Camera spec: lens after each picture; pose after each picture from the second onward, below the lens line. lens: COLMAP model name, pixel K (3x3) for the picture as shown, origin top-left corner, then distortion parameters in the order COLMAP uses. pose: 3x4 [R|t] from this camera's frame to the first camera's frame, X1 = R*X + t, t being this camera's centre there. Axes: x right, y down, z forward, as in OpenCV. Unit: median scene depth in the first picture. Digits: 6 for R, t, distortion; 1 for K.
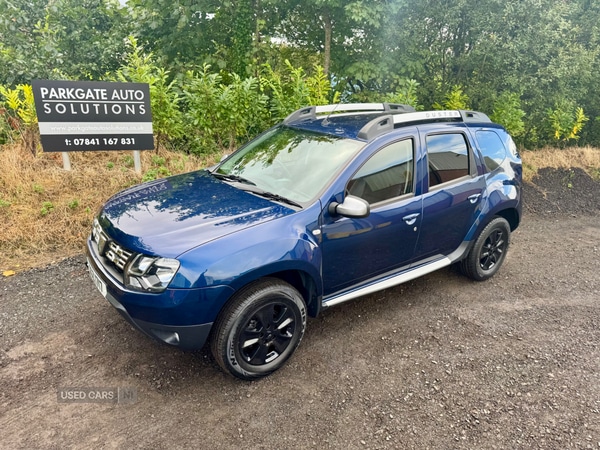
lens RADIAL K [[422.0, 0, 296.0], [0, 422.0, 227.1], [0, 0, 1]] dist [0.018180, -0.022107]
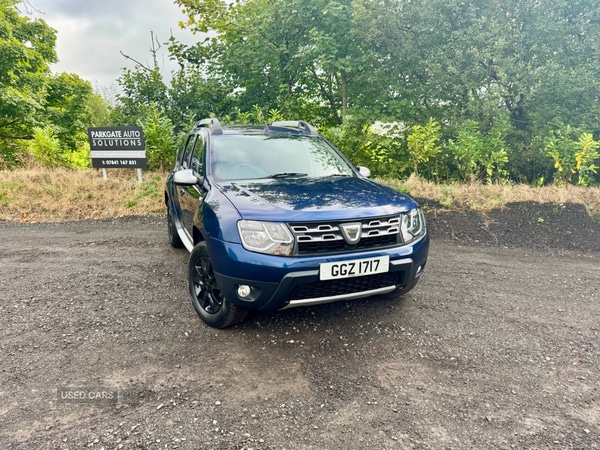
lens RADIAL K [[422.0, 0, 296.2], [0, 422.0, 225.4], [0, 0, 1]] dist [0.018180, -0.022107]
pose [[0.827972, 0.059102, -0.557647, 1.250980], [-0.155607, 0.979593, -0.127218, 0.168419], [0.538748, 0.192107, 0.820272, 0.079292]]
